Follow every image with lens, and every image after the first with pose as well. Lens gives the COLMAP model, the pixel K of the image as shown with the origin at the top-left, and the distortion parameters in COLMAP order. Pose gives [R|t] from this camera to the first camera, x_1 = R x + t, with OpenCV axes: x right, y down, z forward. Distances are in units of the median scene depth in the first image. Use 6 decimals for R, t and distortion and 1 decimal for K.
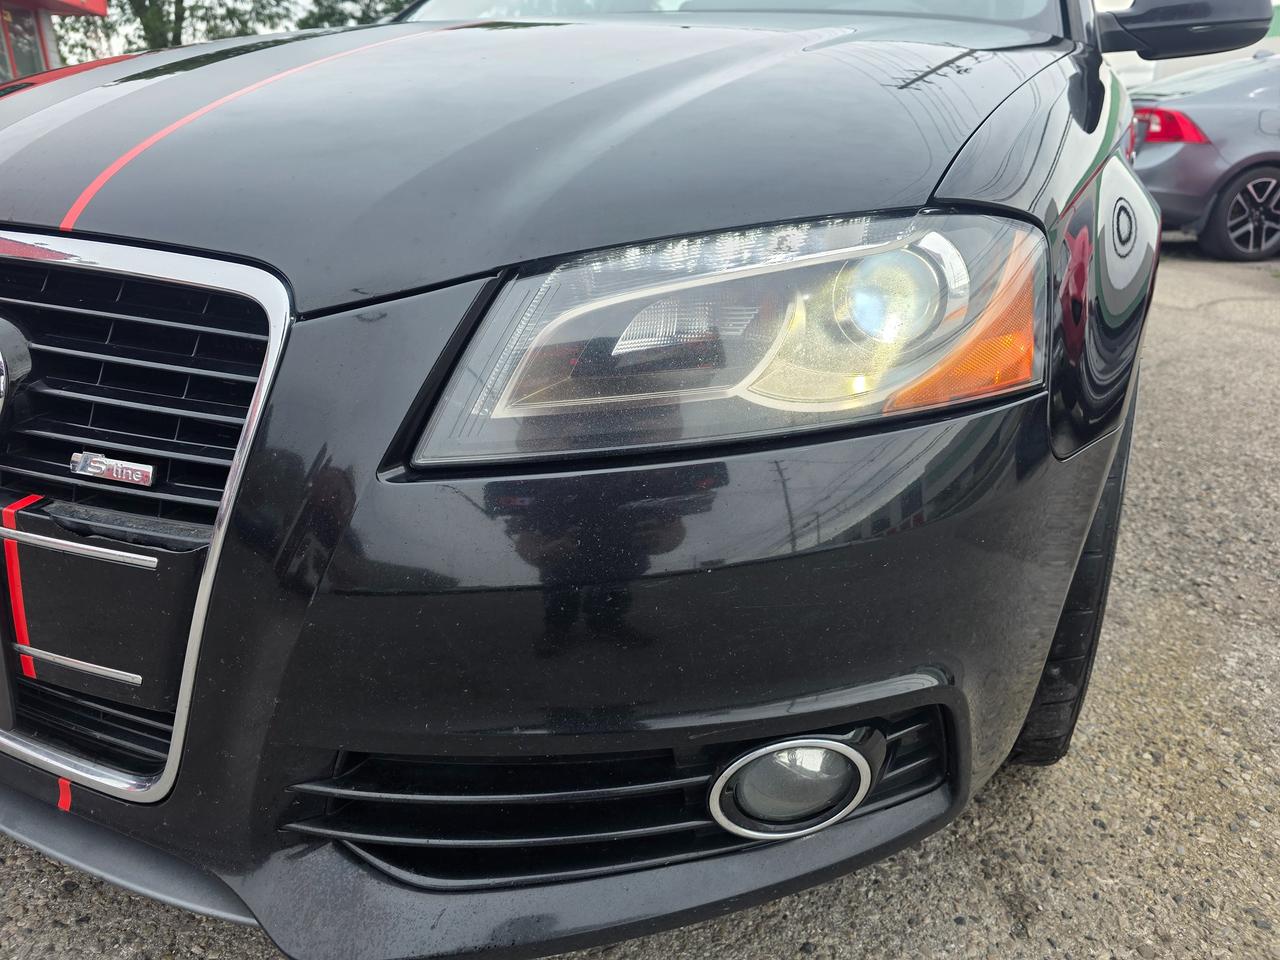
lens RADIAL K [[867.8, 0, 640.0], [0, 867.8, 480.0], [0, 0, 1]] dist [0.071853, -0.063679]
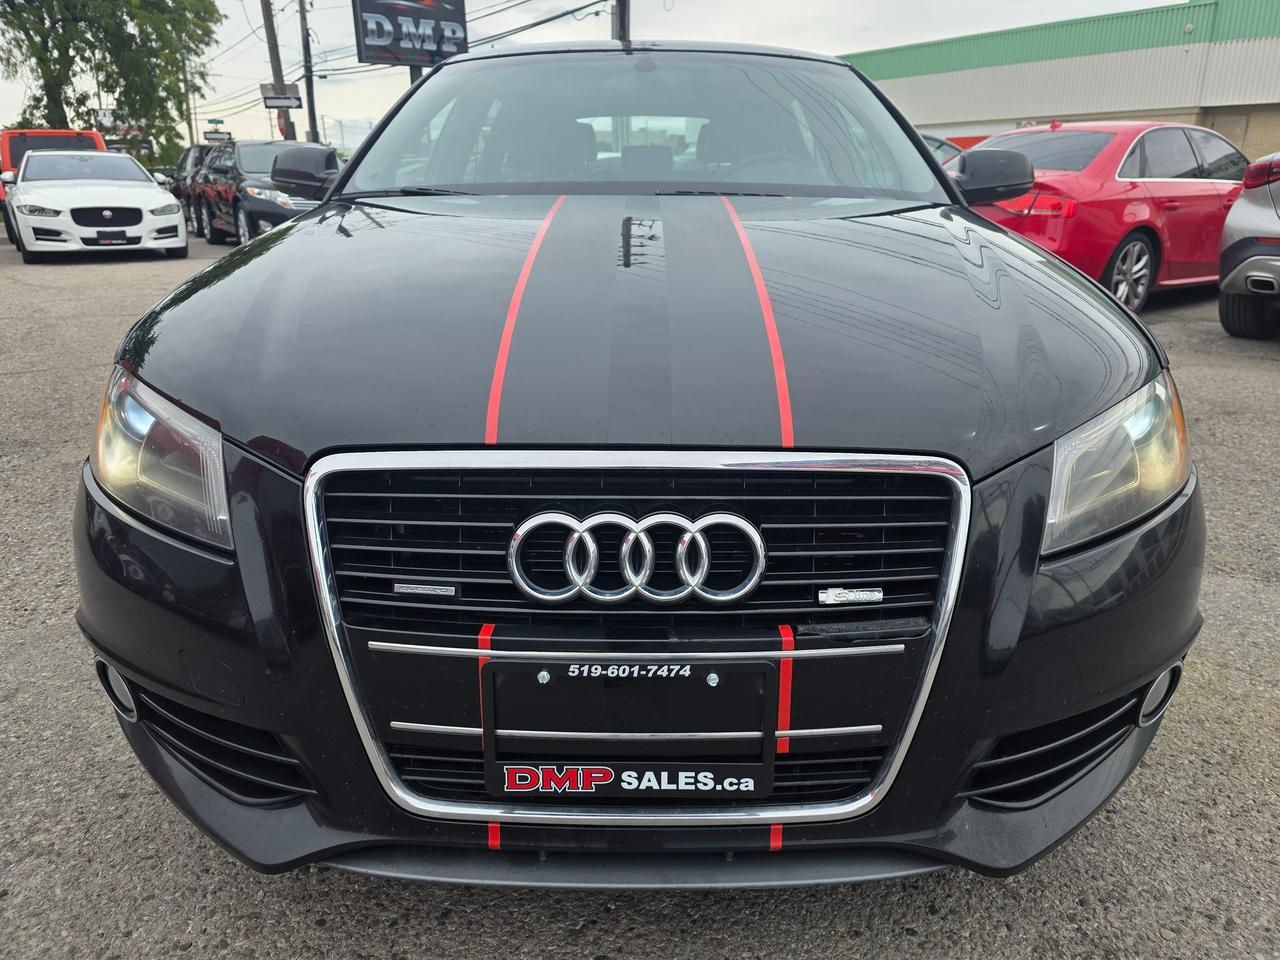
lens RADIAL K [[881.2, 0, 632.4], [0, 881.2, 473.9], [0, 0, 1]] dist [0.055743, -0.054670]
pose [[0.886032, -0.144366, 0.440574, -1.518248], [0.160648, 0.987012, 0.000343, -0.272664], [-0.434901, 0.070474, 0.897716, -0.229237]]
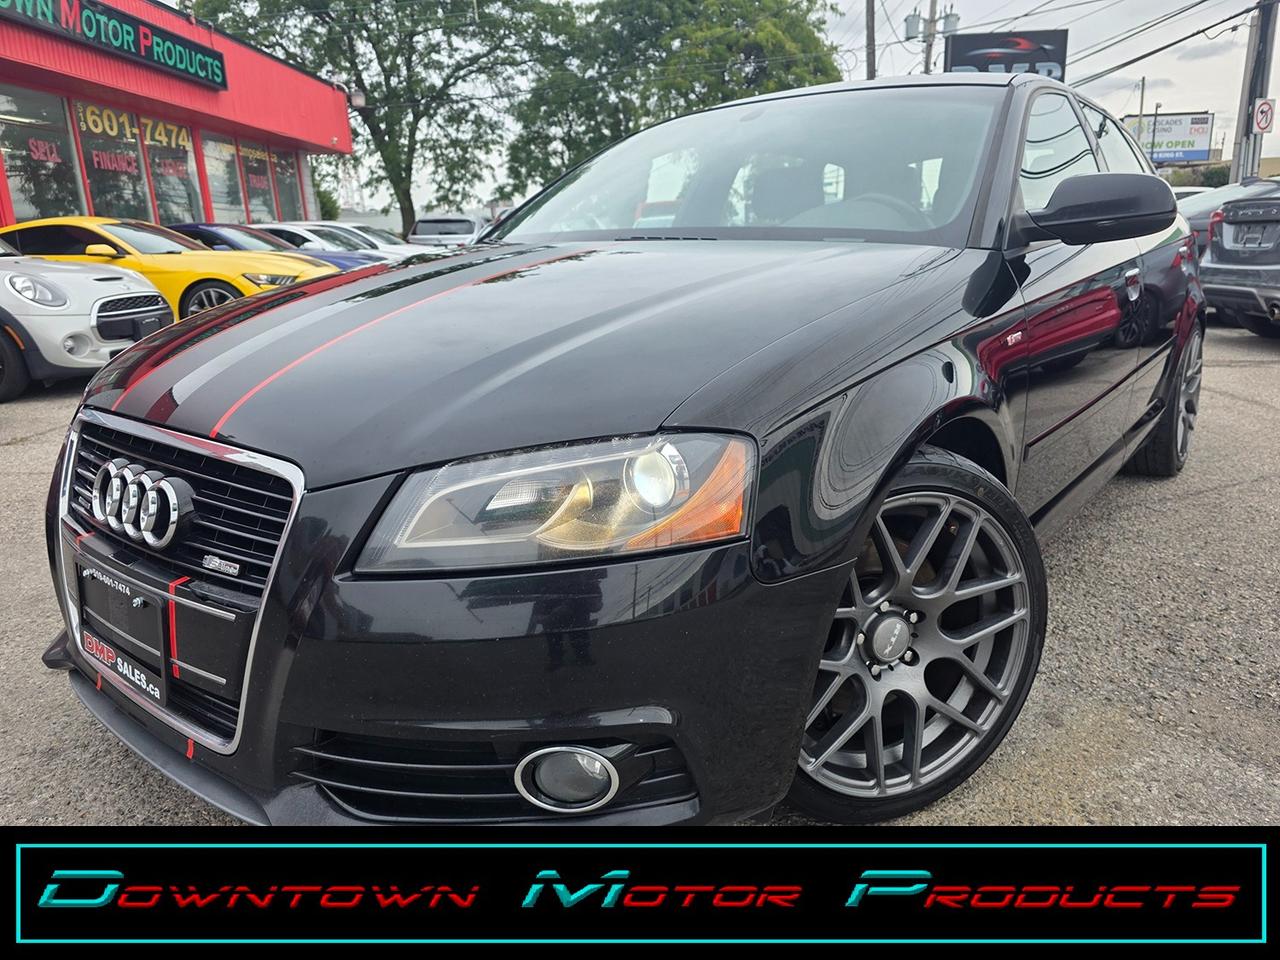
lens RADIAL K [[881.2, 0, 632.4], [0, 881.2, 473.9], [0, 0, 1]] dist [0.055743, -0.054670]
pose [[0.975600, 0.023081, -0.218338, 0.633393], [-0.044556, 0.994579, -0.093952, -0.064029], [0.214986, 0.101388, 0.971340, -0.638201]]
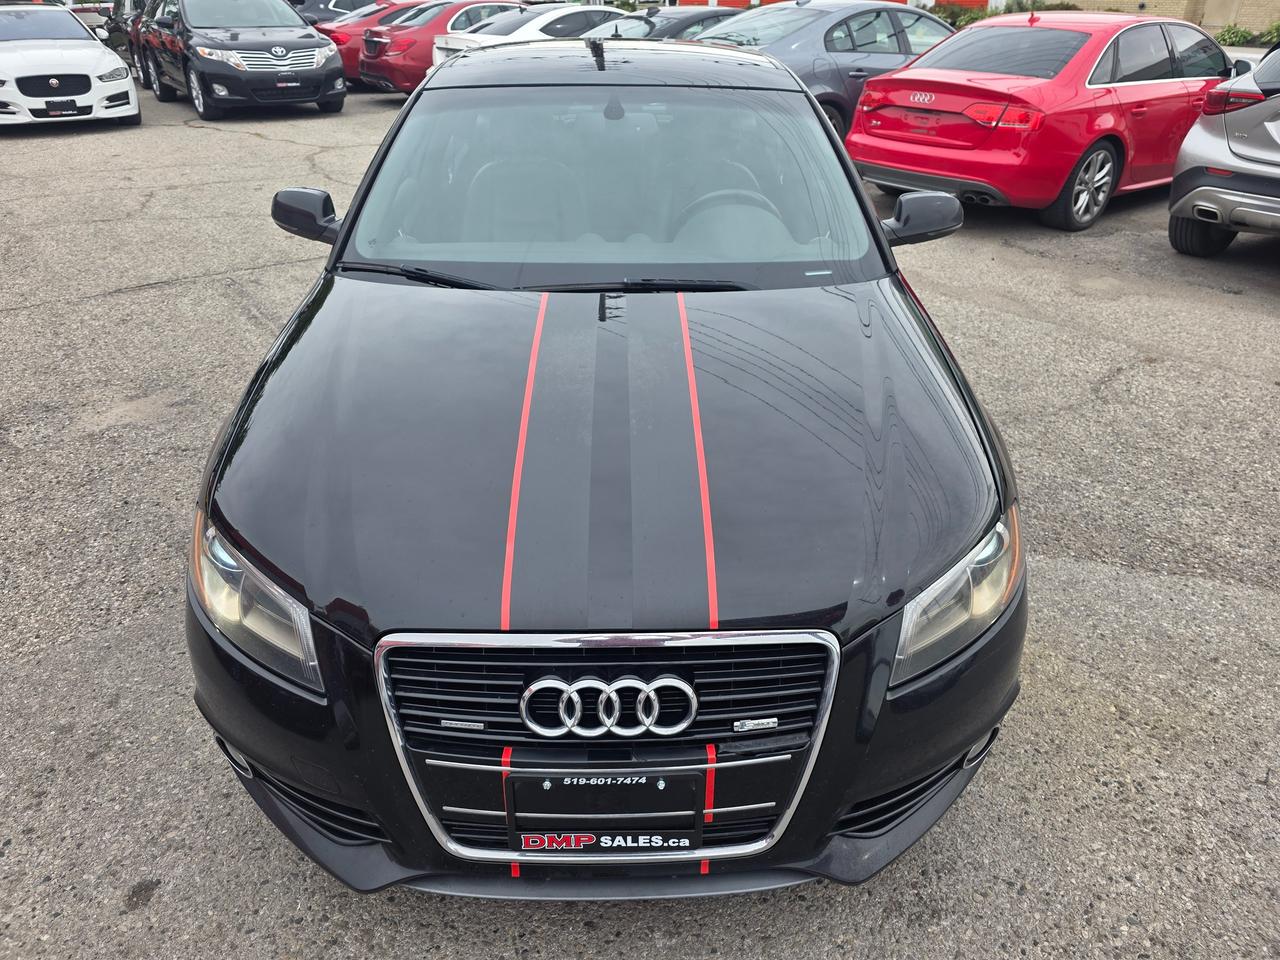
lens RADIAL K [[885.3, 0, 629.1], [0, 885.3, 478.2], [0, 0, 1]] dist [0.065323, -0.064885]
pose [[0.874680, -0.239005, 0.421677, -1.616481], [0.169059, 0.965774, 0.196720, -1.072972], [-0.454262, -0.100779, 0.885150, -0.769479]]
